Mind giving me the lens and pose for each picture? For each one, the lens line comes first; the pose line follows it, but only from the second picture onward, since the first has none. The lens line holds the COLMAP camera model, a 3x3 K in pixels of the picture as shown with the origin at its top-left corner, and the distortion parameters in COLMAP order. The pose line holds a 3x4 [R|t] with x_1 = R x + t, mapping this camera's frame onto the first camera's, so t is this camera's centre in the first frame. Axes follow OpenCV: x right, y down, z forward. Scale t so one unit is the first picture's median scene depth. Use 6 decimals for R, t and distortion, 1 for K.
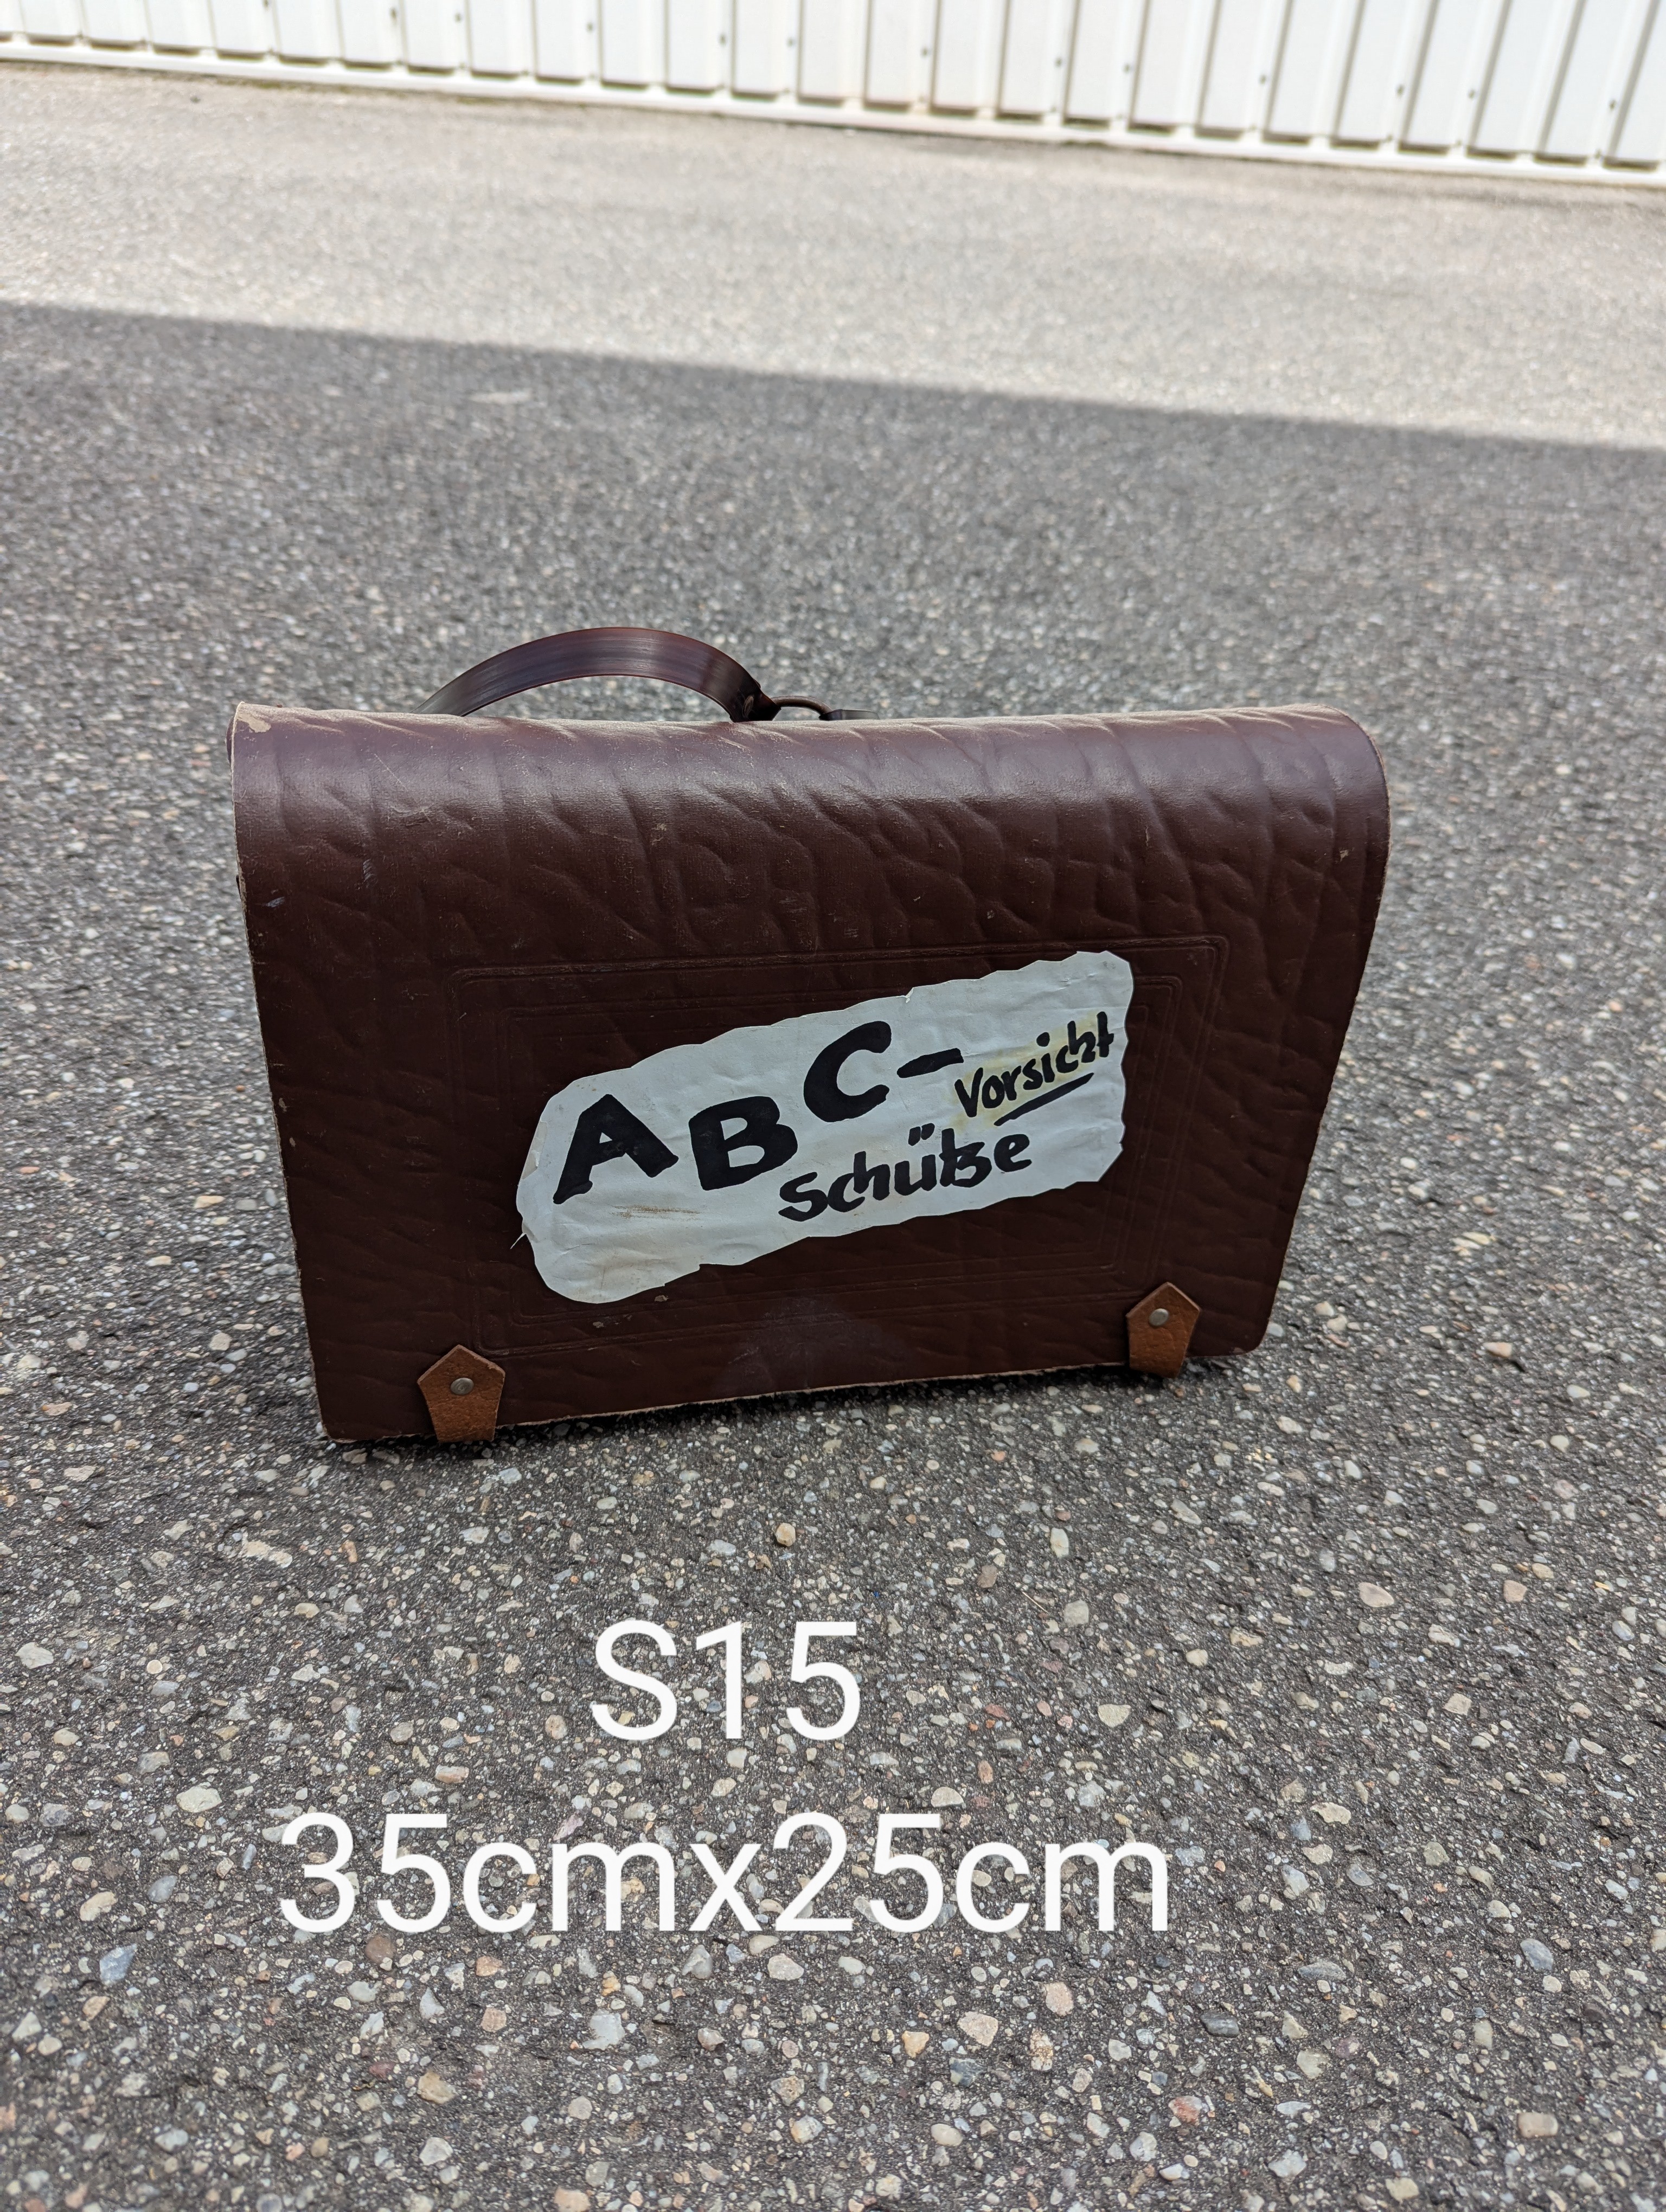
lens RADIAL K [[1626.8, 0, 831.7], [0, 1626.8, 1098.3], [0, 0, 1]] dist [0.049350, -0.056229]
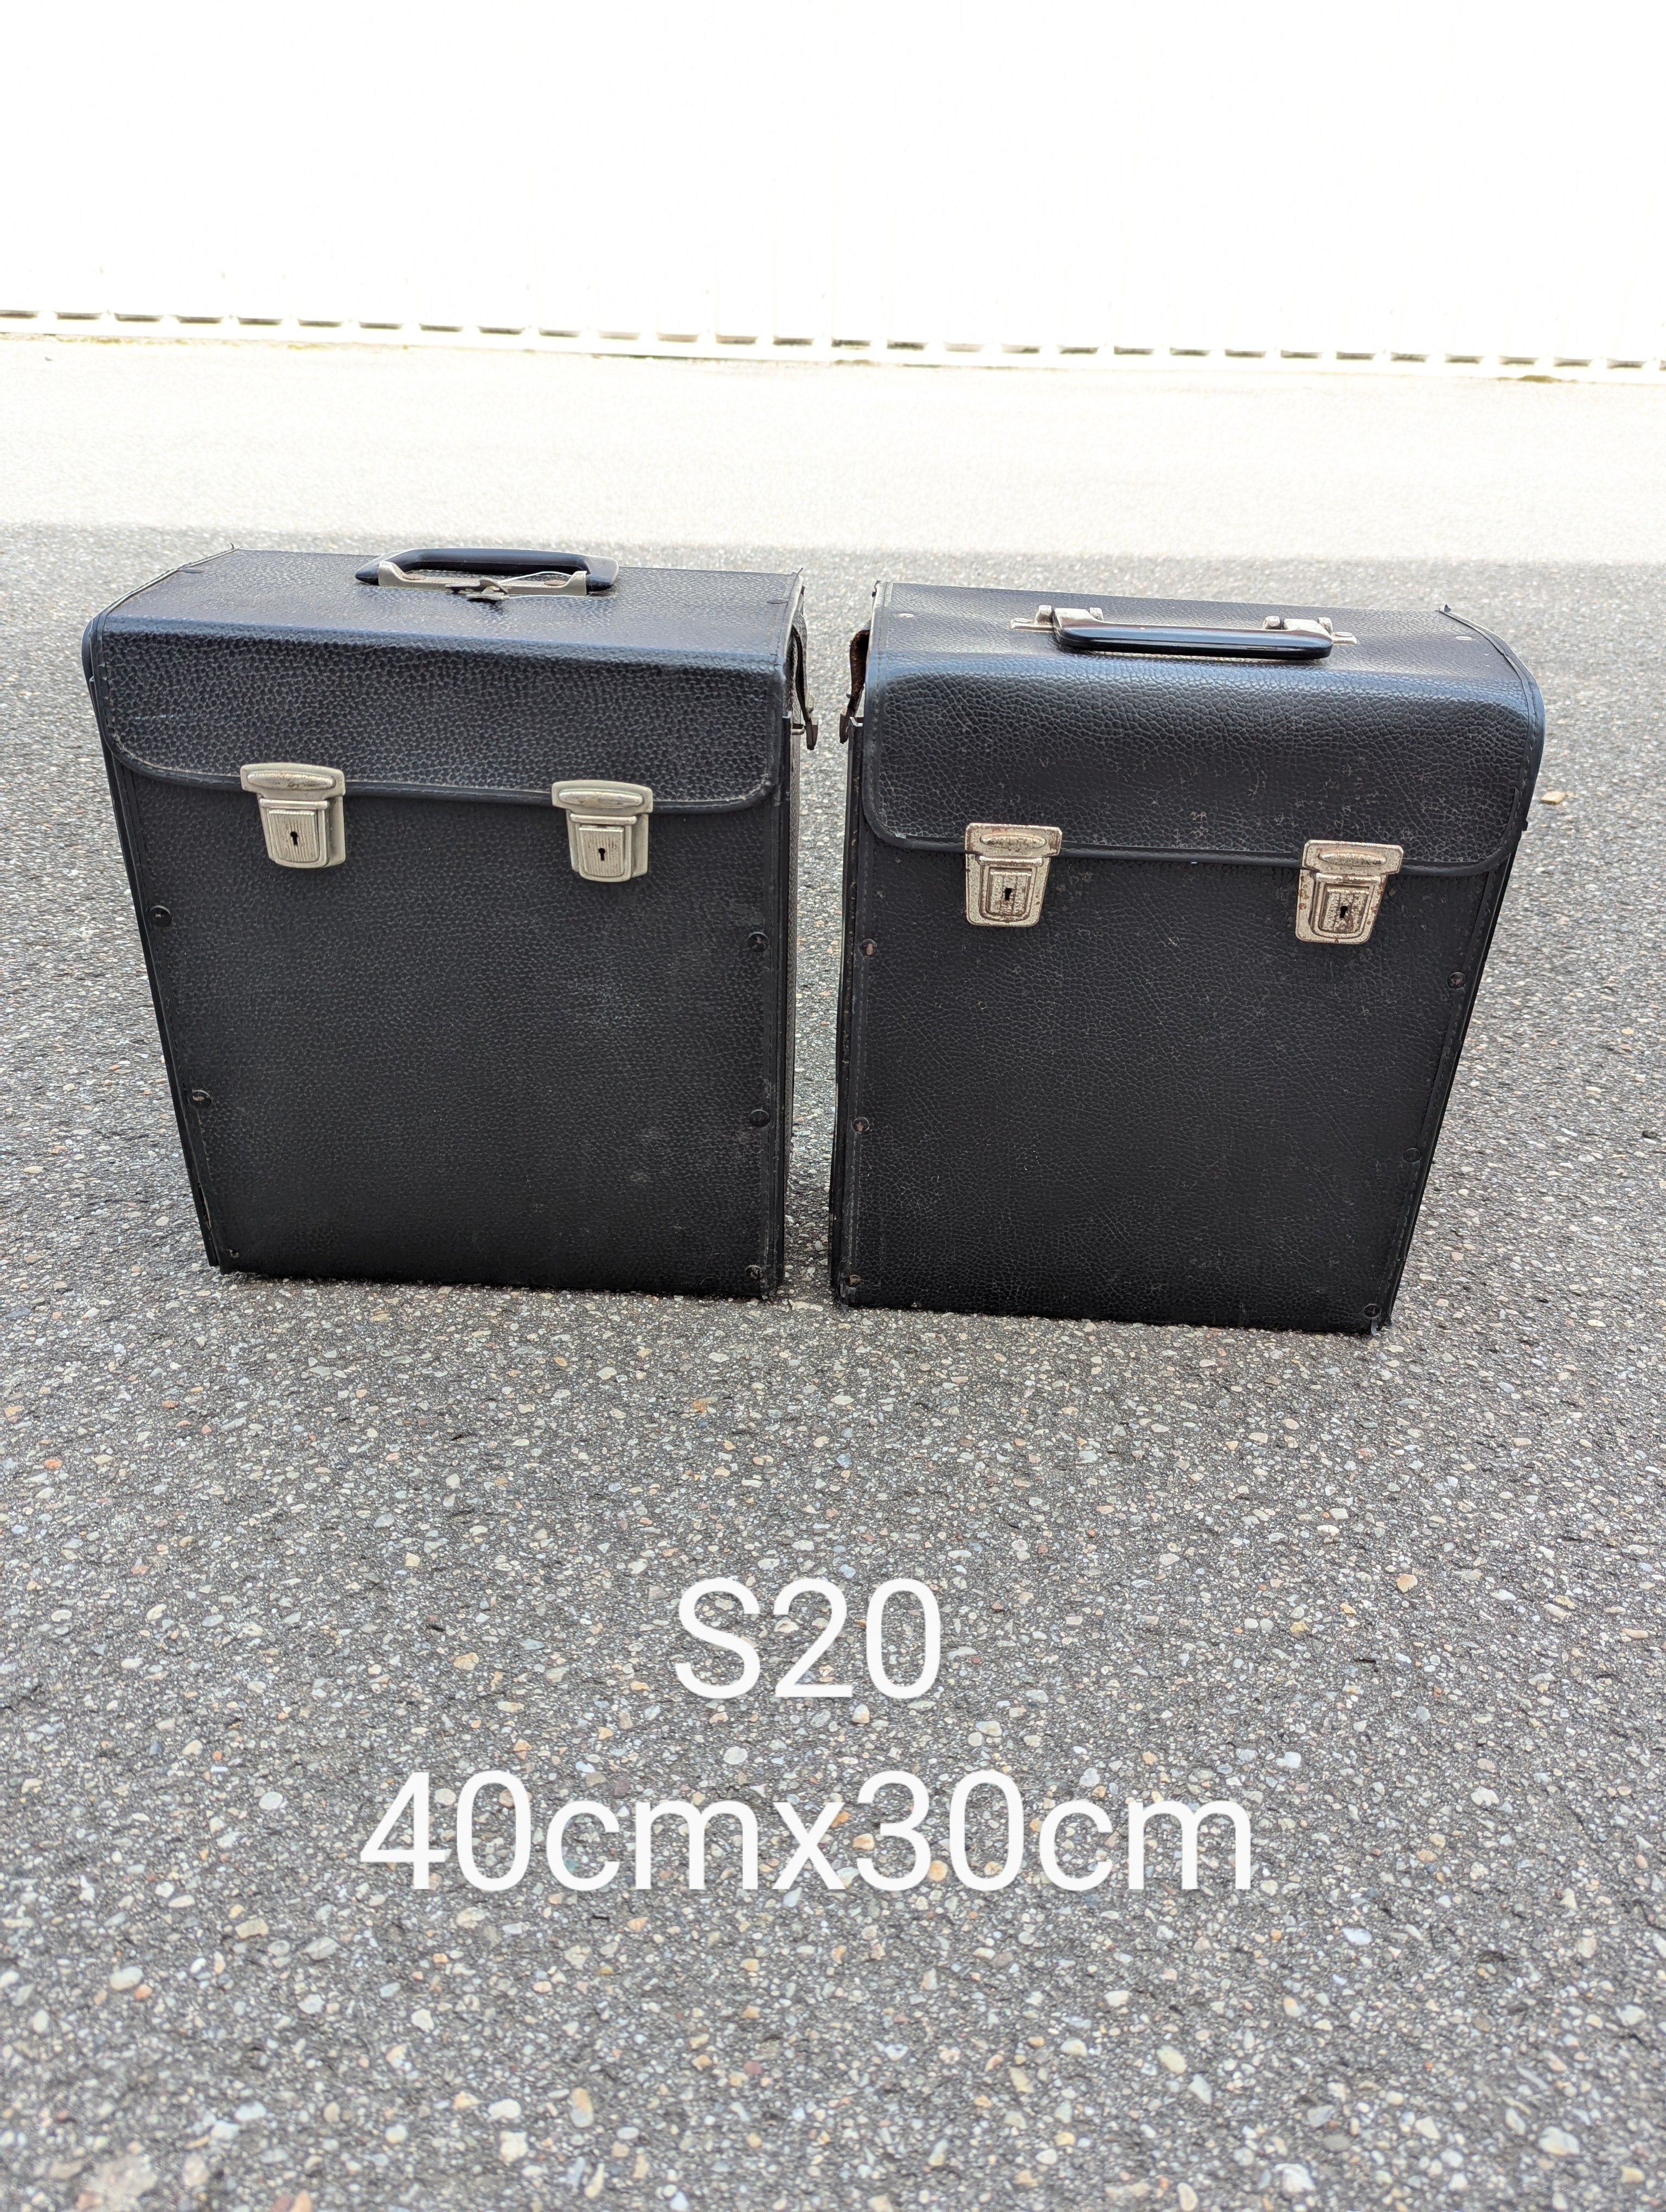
lens RADIAL K [[1626.8, 0, 873.3], [0, 1626.8, 1093.2], [0, 0, 1]] dist [0.049350, -0.056229]
pose [[0.982911, -0.109982, 0.147614, -0.283459], [0.122812, 0.989136, -0.080794, 0.110618], [-0.137124, 0.097542, 0.985740, -0.436579]]
